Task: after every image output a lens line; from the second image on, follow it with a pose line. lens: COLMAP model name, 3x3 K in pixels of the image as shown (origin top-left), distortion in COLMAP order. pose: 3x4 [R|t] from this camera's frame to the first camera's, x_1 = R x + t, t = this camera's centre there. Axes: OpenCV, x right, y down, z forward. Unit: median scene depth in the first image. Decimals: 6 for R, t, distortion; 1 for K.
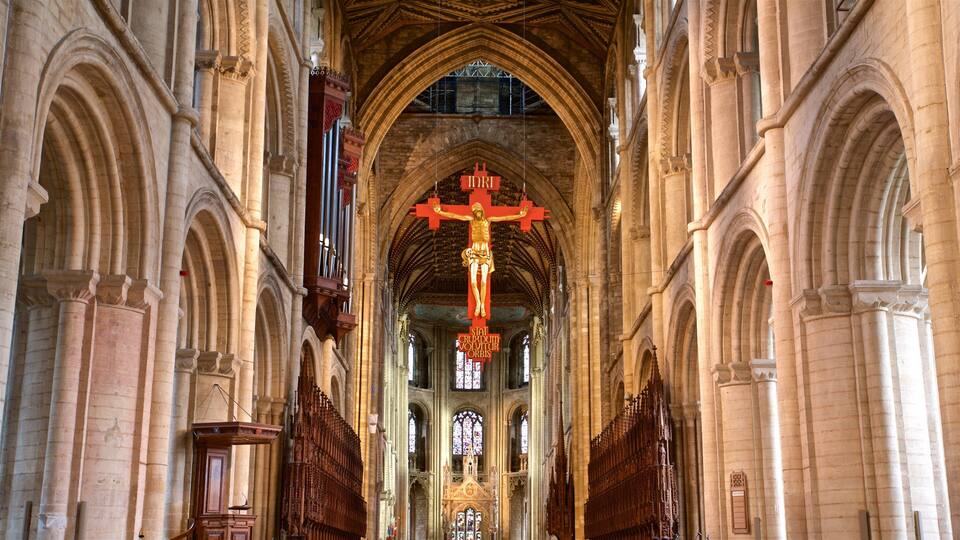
lens RADIAL K [[1237.4, 0, 480.0], [0, 1237.4, 270.0], [0, 0, 1]] dist [0.004203, -0.007575]
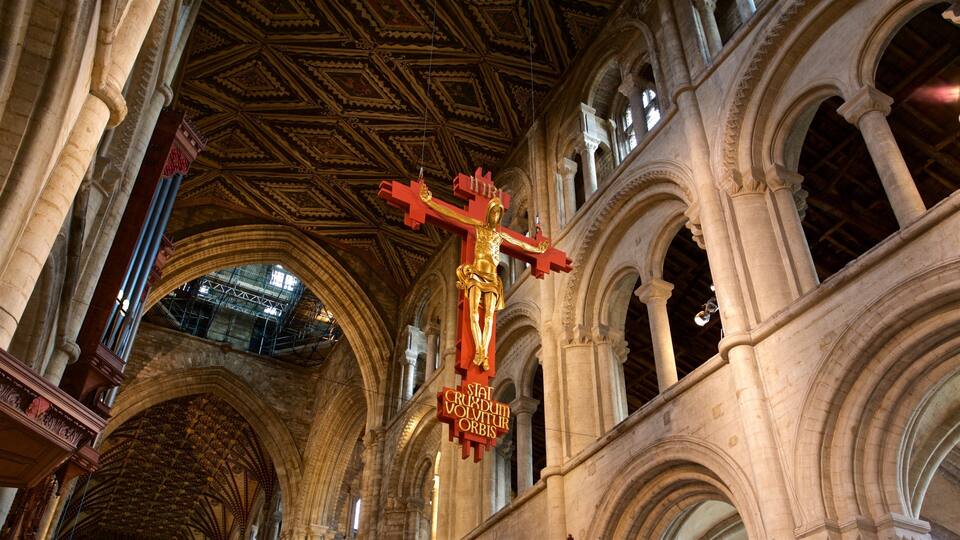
lens RADIAL K [[792.8, 0, 482.4], [0, 792.8, 300.3], [0, 0, 1]] dist [-0.002866, 0.002745]
pose [[0.874833, 0.295303, 0.384009, -0.079046], [-0.120532, 0.900474, -0.417874, 0.085656], [-0.469190, 0.319285, 0.823358, 0.366514]]
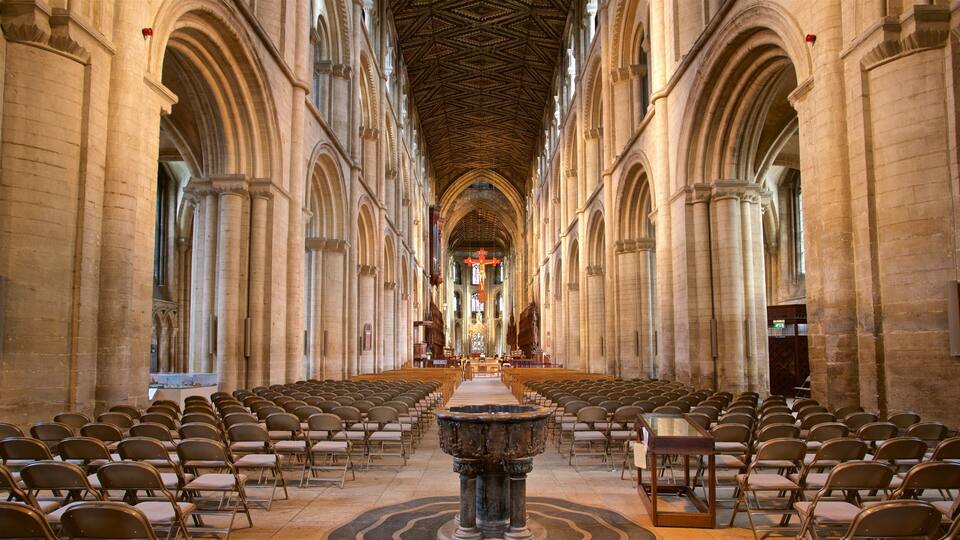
lens RADIAL K [[1237.4, 0, 480.0], [0, 1237.4, 270.0], [0, 0, 1]] dist [0.004203, -0.007575]
pose [[0.999988, -0.001036, -0.004727, 0.006930], [0.001794, 0.986580, 0.163266, -0.372145], [0.004494, -0.163273, 0.986571, -1.577043]]
